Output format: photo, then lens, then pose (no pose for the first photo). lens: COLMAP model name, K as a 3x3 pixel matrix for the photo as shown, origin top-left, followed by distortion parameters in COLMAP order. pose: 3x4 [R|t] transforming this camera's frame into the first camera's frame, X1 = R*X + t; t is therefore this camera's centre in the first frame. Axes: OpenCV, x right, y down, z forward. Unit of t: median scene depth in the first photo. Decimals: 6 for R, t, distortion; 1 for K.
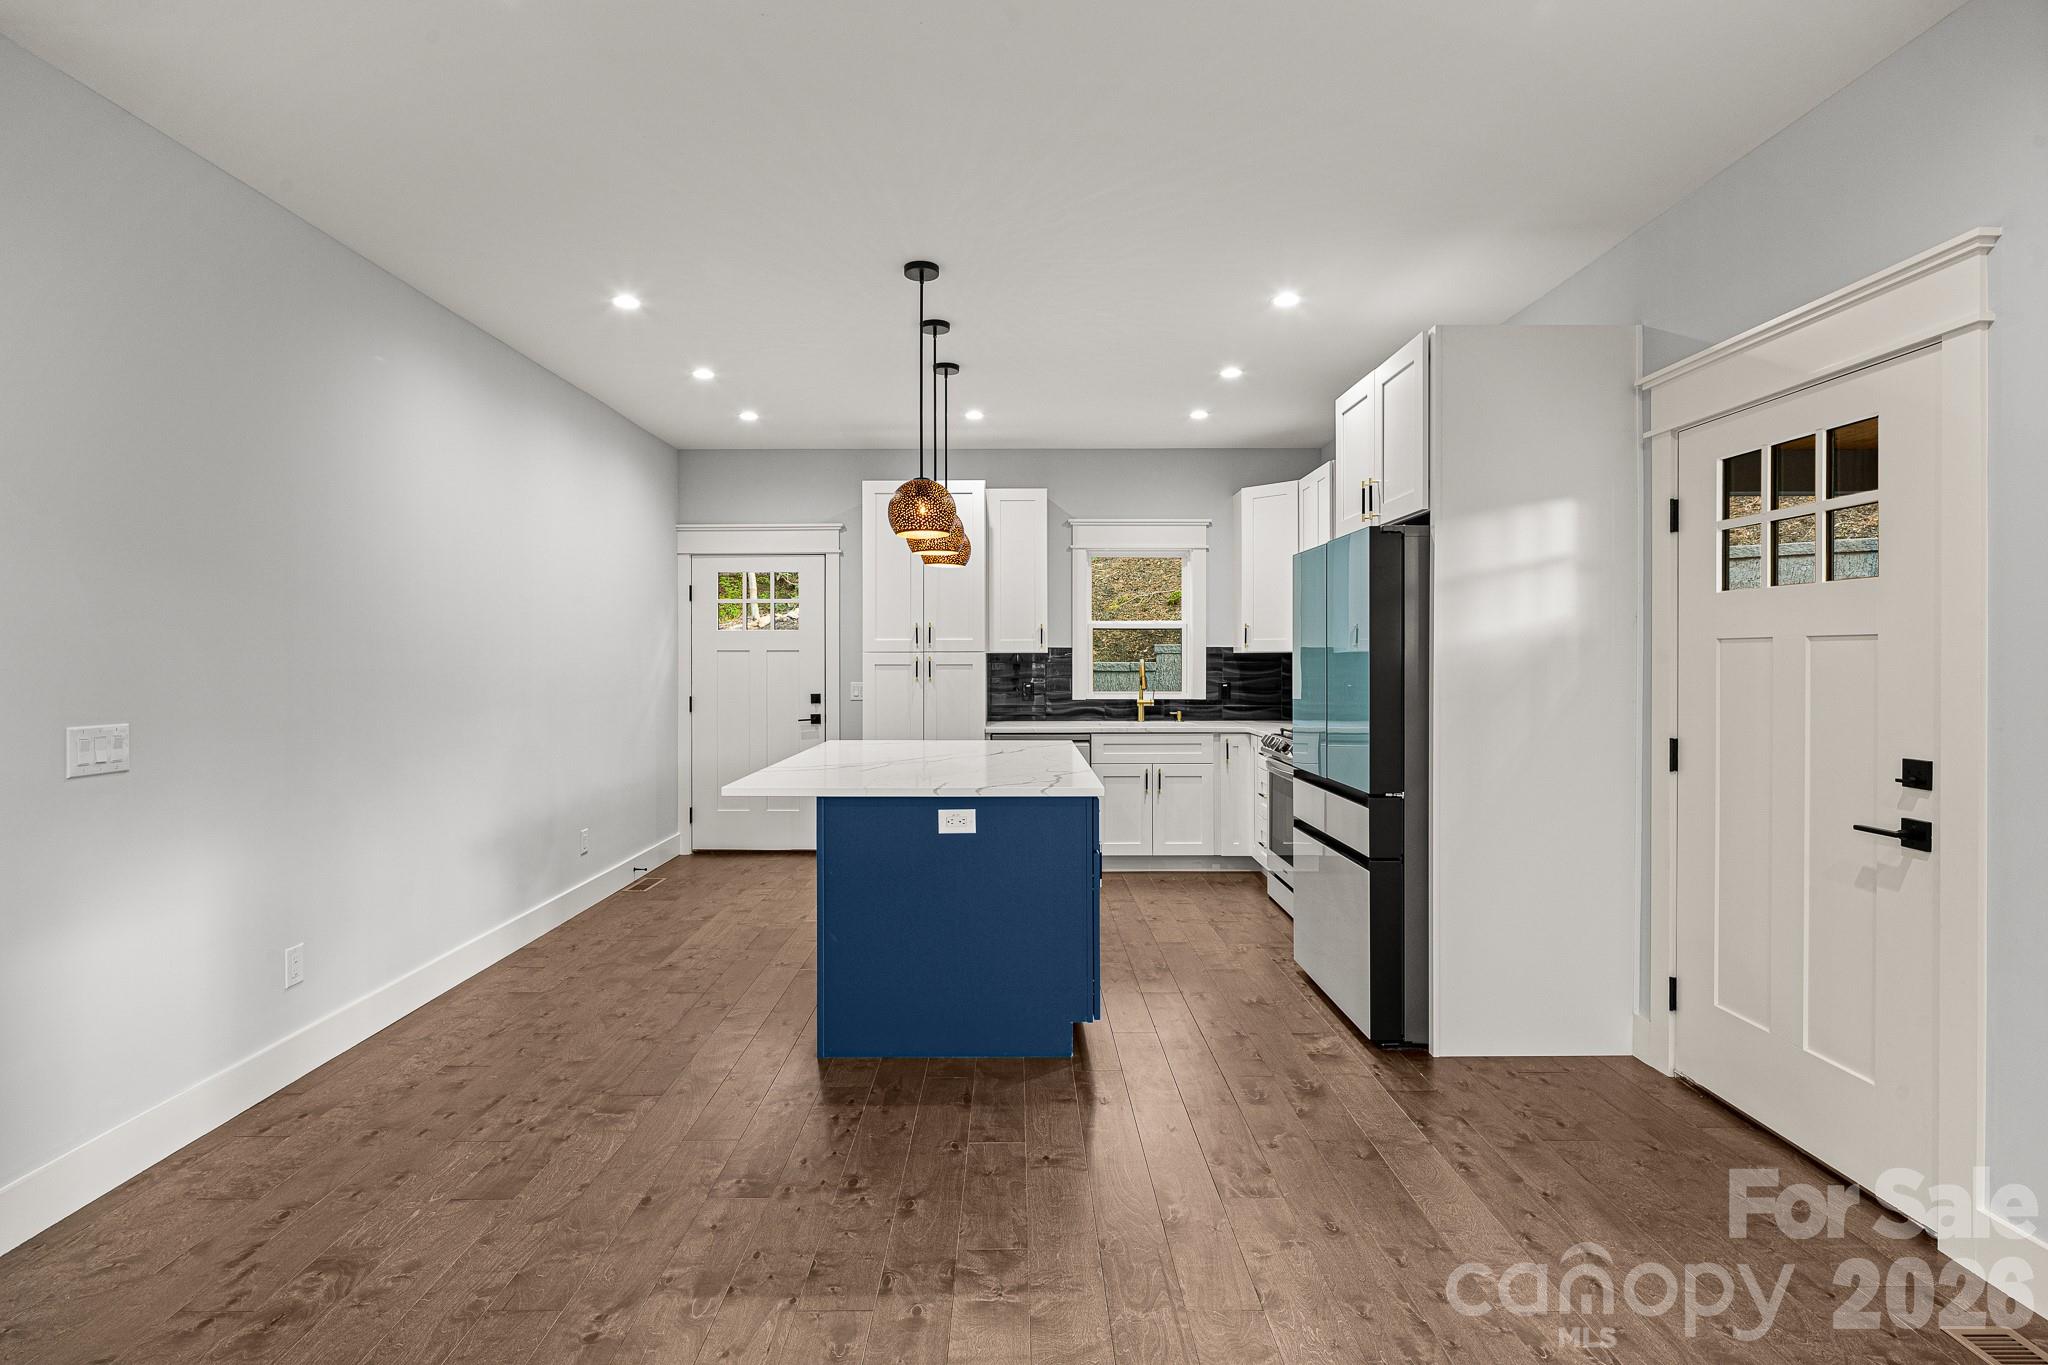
lens RADIAL K [[987.1, 0, 1017.2], [0, 987.1, 669.4], [0, 0, 1]] dist [-0.001678, -0.000127]
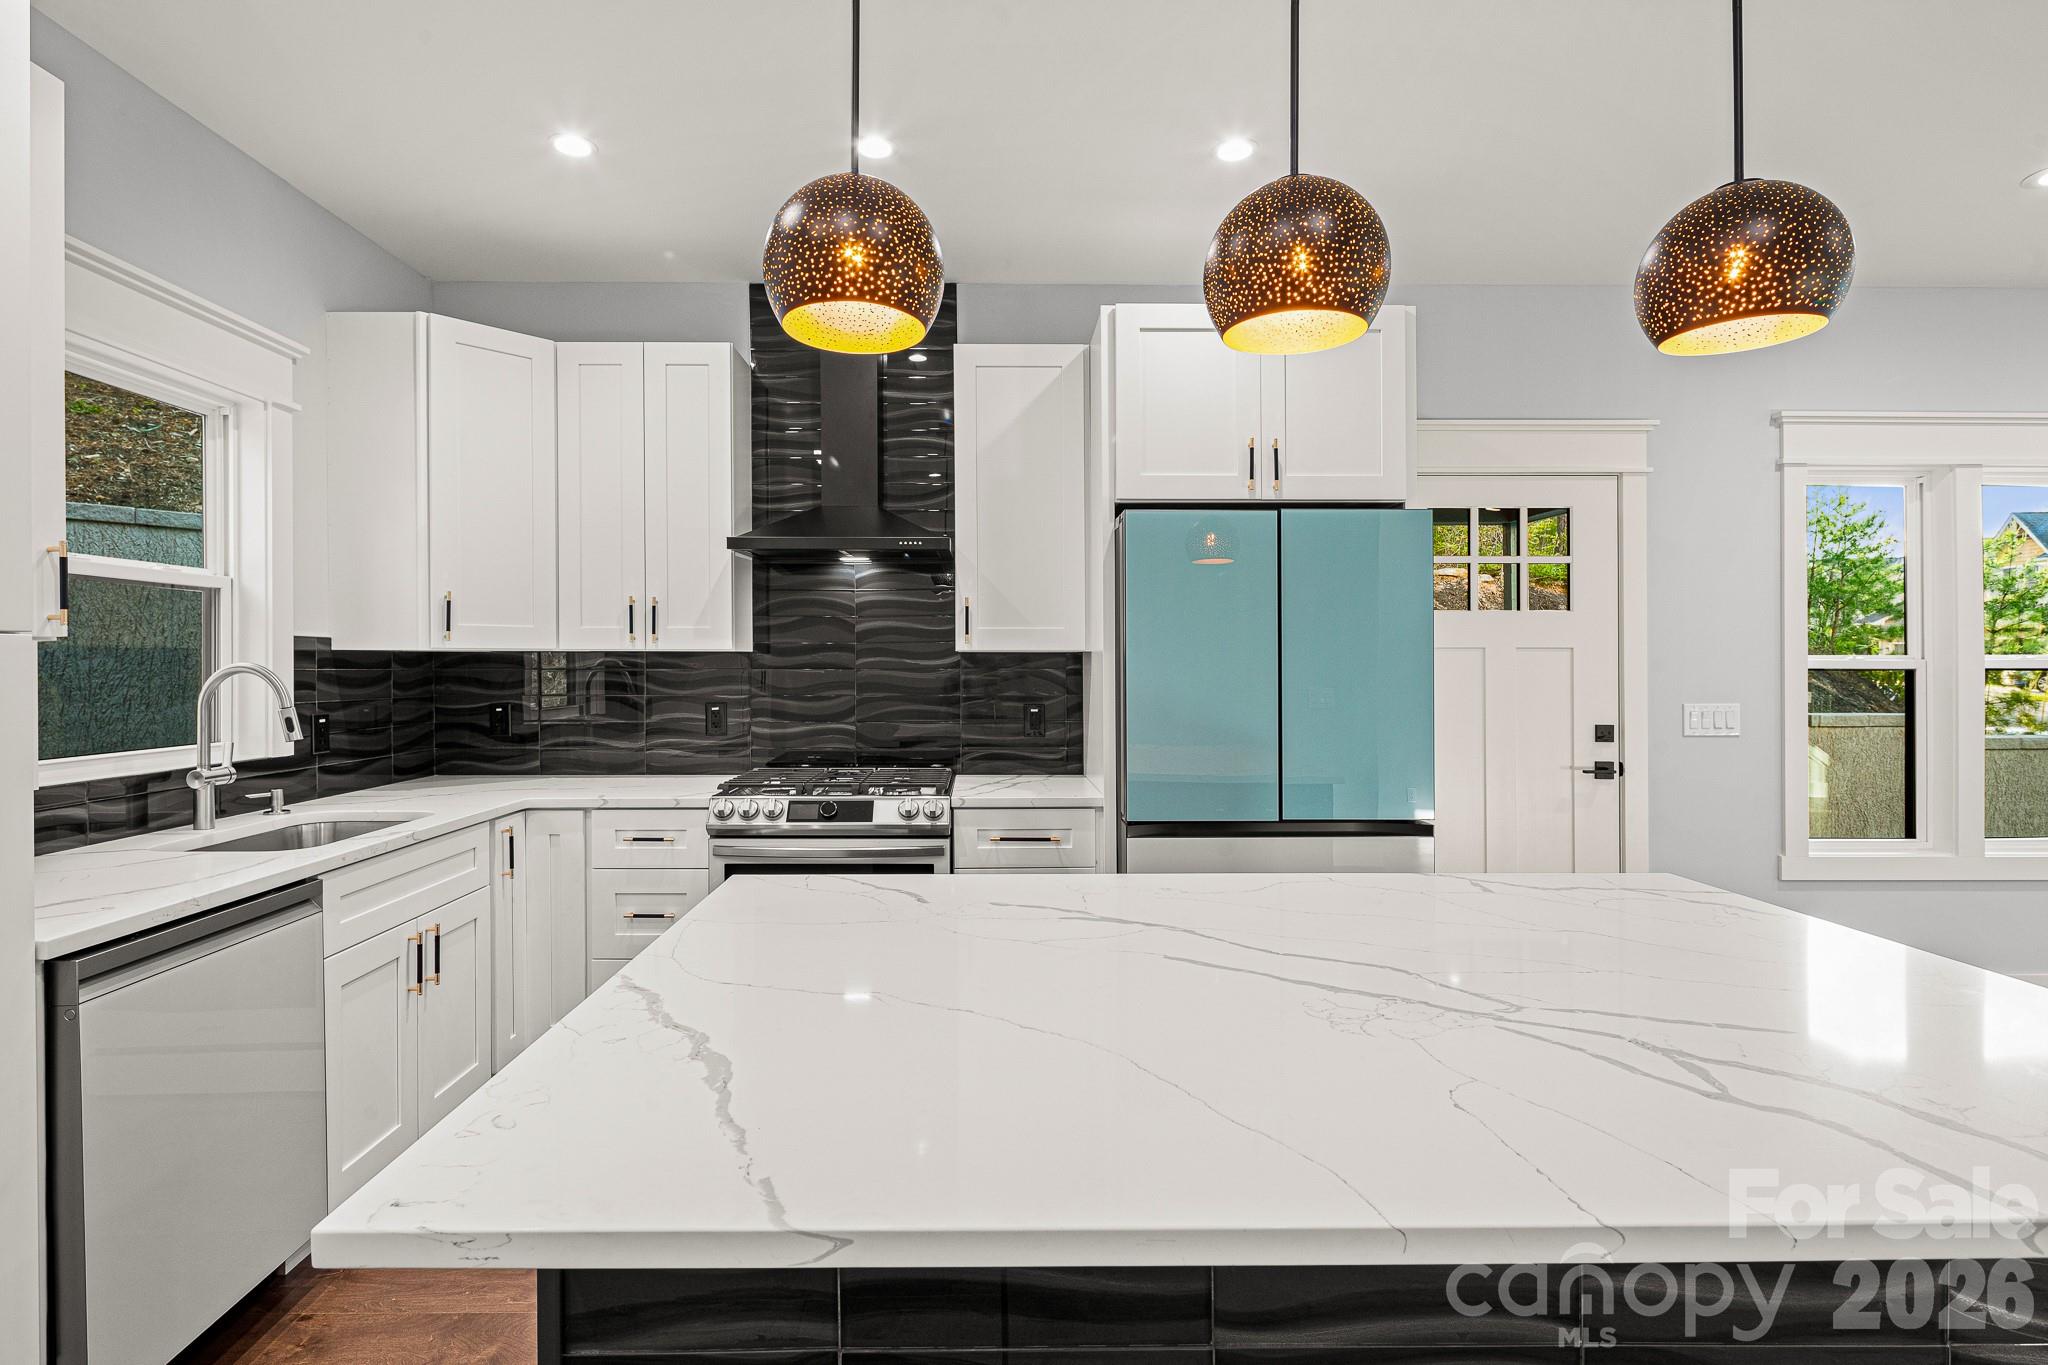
lens RADIAL K [[987.1, 0, 1017.2], [0, 987.1, 669.4], [0, 0, 1]] dist [-0.001678, -0.000127]
pose [[-0.005828, 0.003539, 0.999977, -0.303369], [0.012523, 0.999916, -0.003466, -0.002615], [-0.999905, 0.012502, -0.005872, 0.834176]]
